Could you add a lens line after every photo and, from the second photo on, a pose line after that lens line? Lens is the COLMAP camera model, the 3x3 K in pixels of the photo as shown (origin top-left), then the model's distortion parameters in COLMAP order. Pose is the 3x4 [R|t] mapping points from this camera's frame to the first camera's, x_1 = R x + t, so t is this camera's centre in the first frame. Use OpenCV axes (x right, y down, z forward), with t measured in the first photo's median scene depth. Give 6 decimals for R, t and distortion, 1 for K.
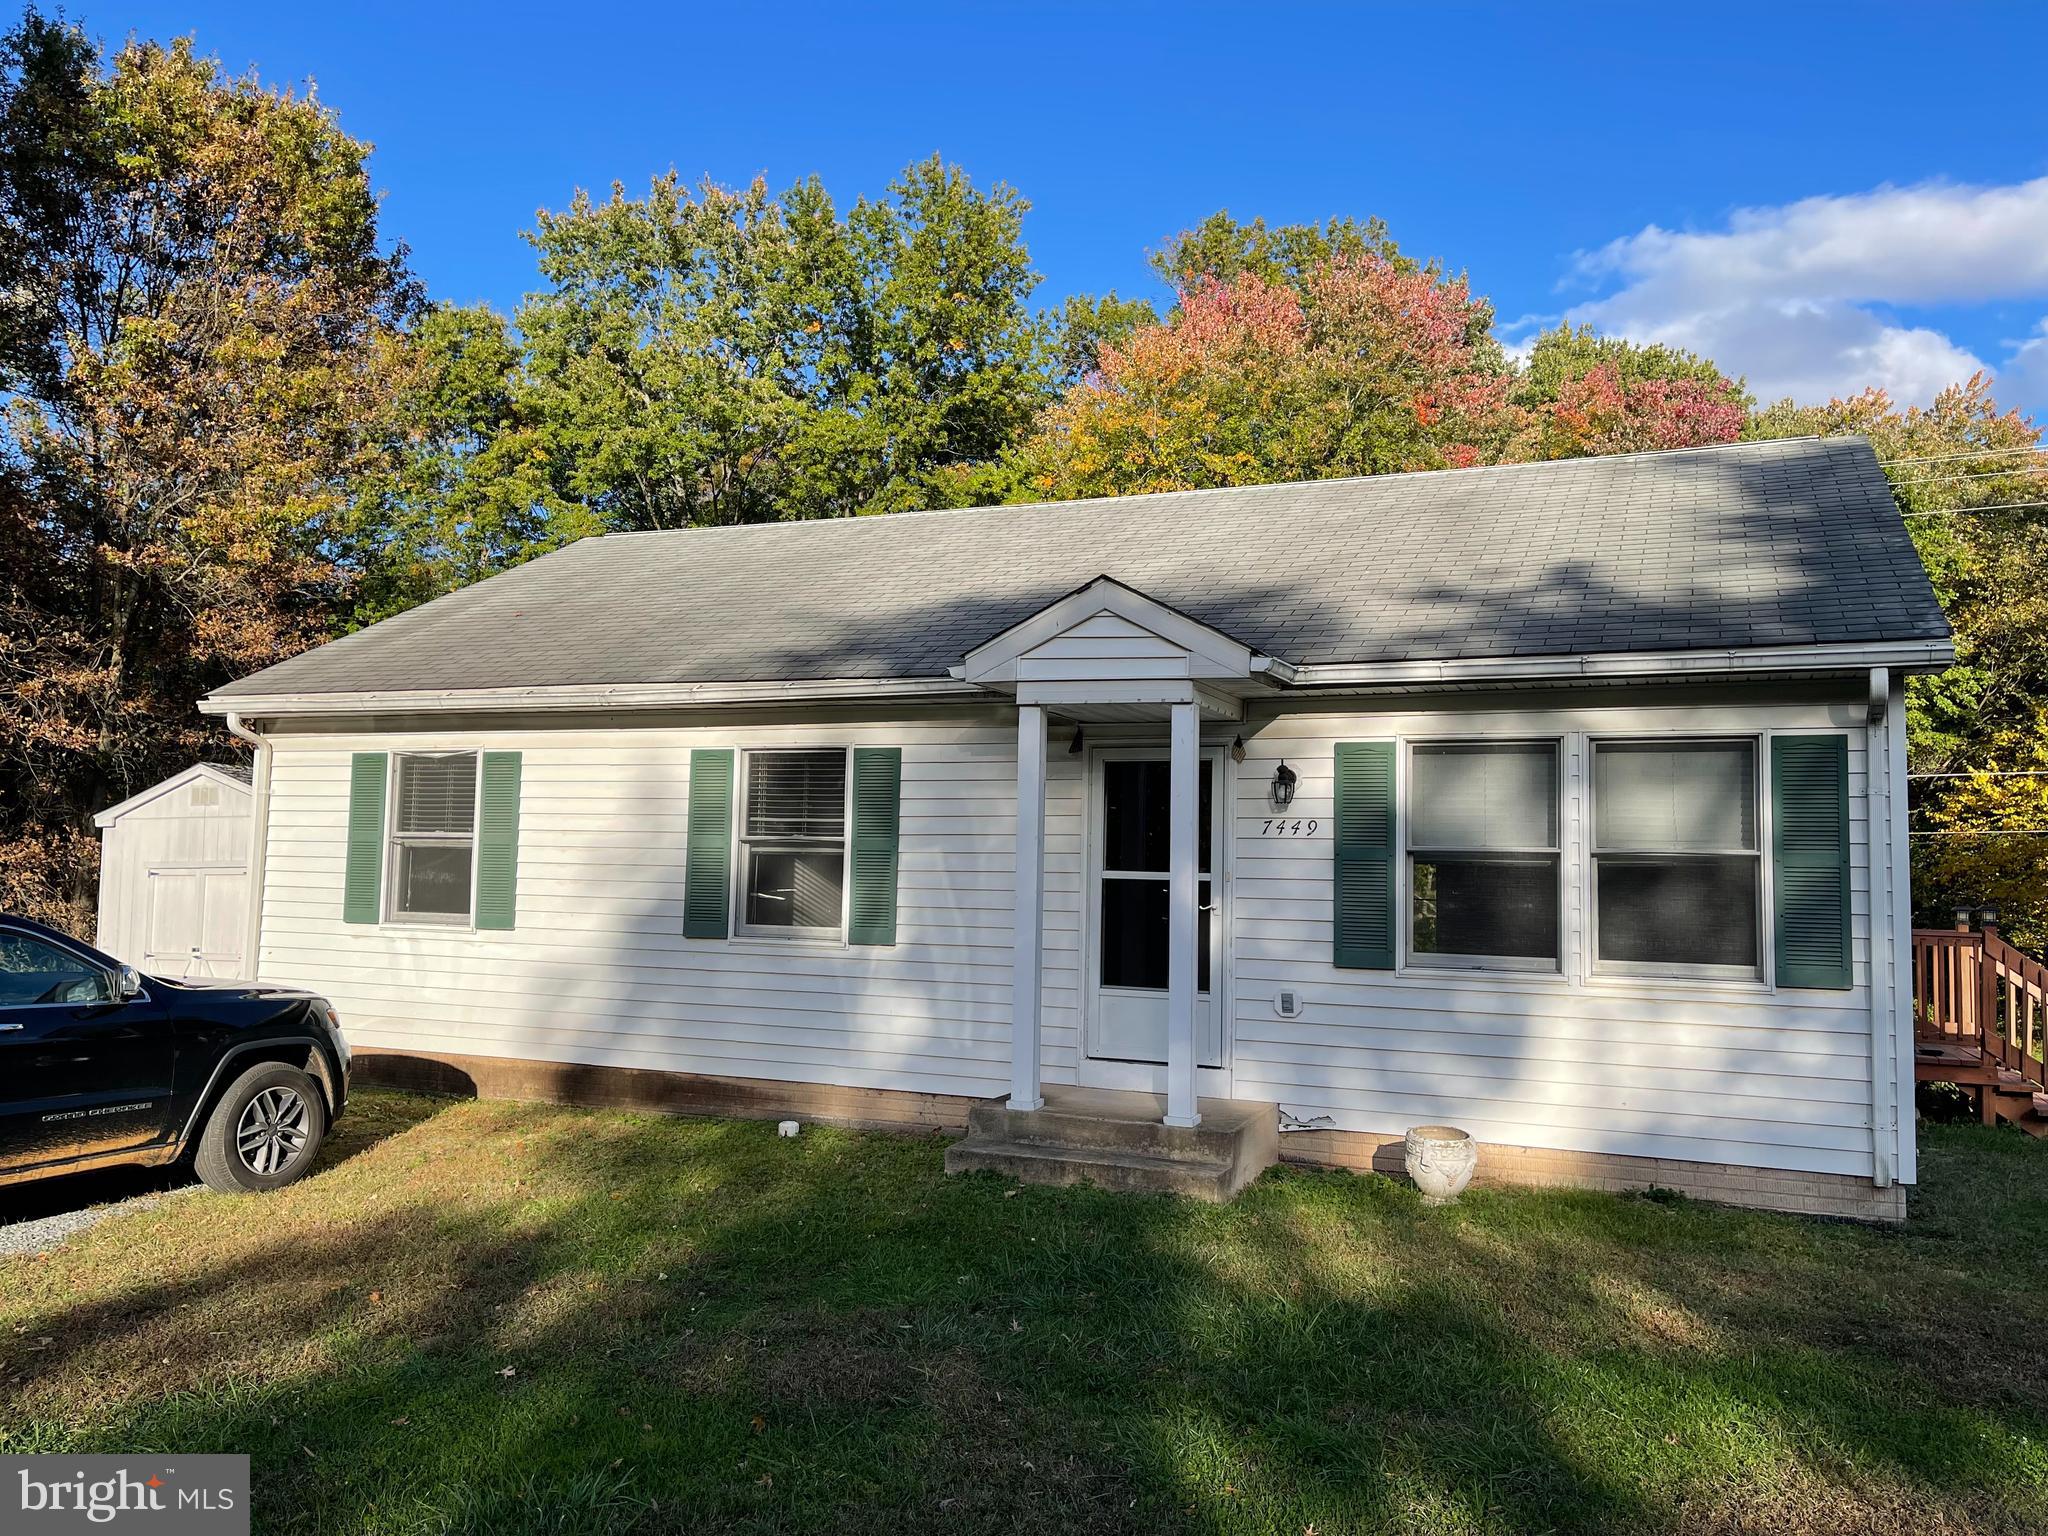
lens RADIAL K [[1548.0, 0, 1030.4], [0, 1548.0, 757.4], [0, 0, 1]] dist [0.059889, -0.071387]
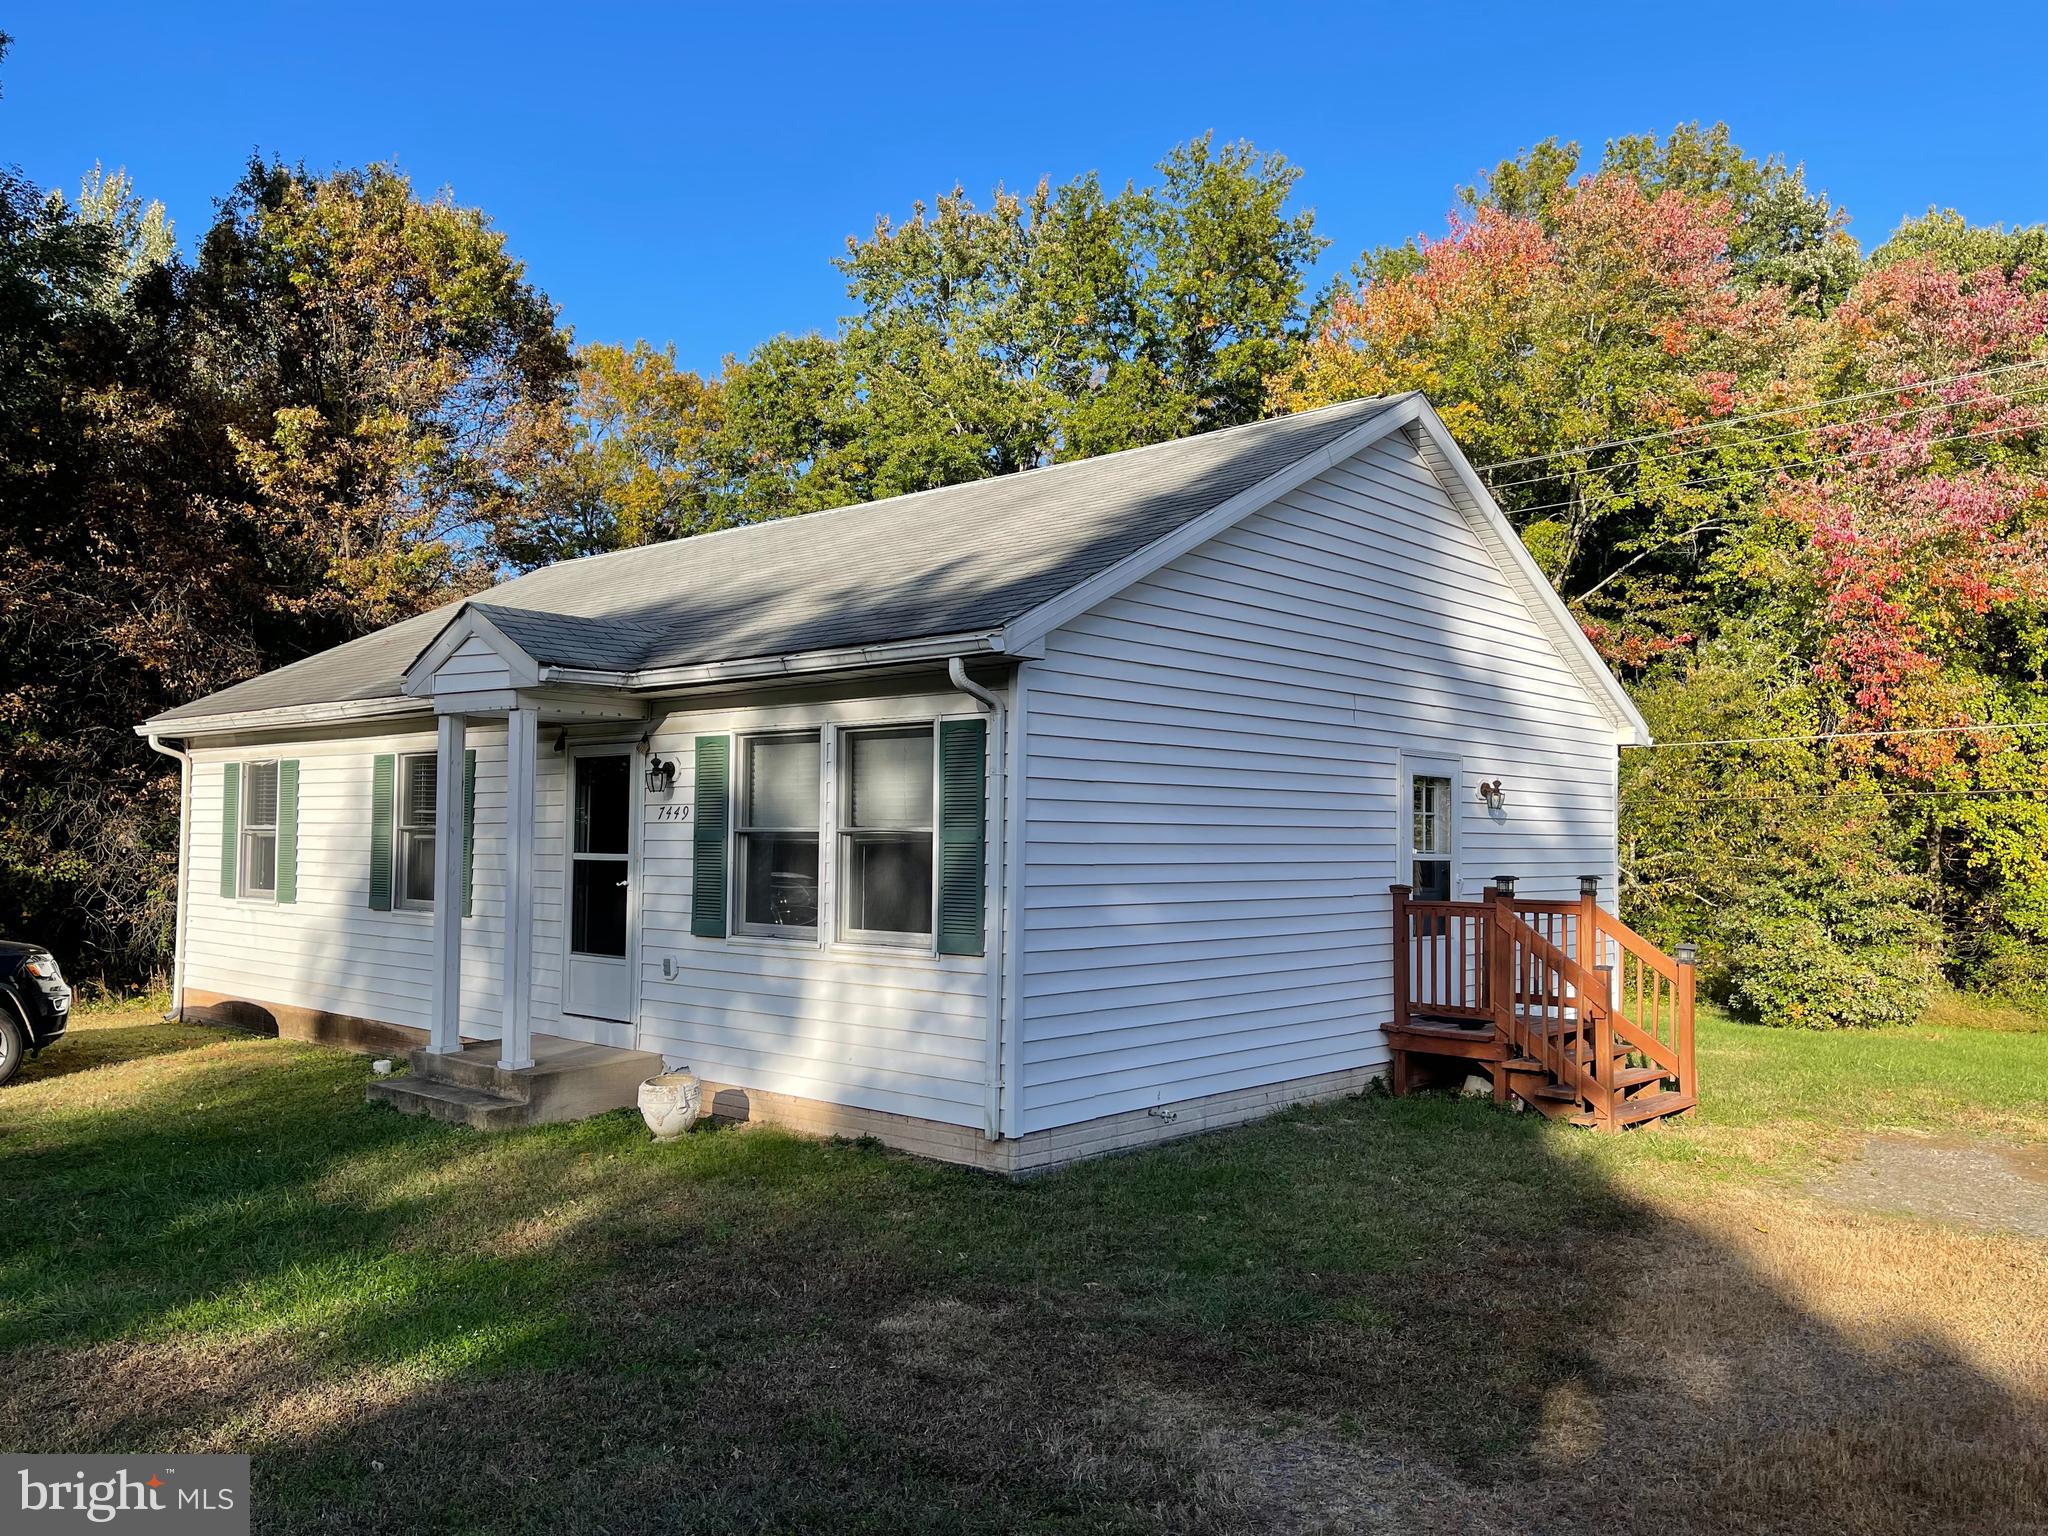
lens RADIAL K [[1548.0, 0, 1019.2], [0, 1548.0, 780.2], [0, 0, 1]] dist [0.059889, -0.071387]
pose [[0.948234, -0.024418, -0.316634, 0.731924], [0.033924, 0.999123, 0.024543, 0.002164], [0.315757, -0.034014, 0.948230, 0.004946]]
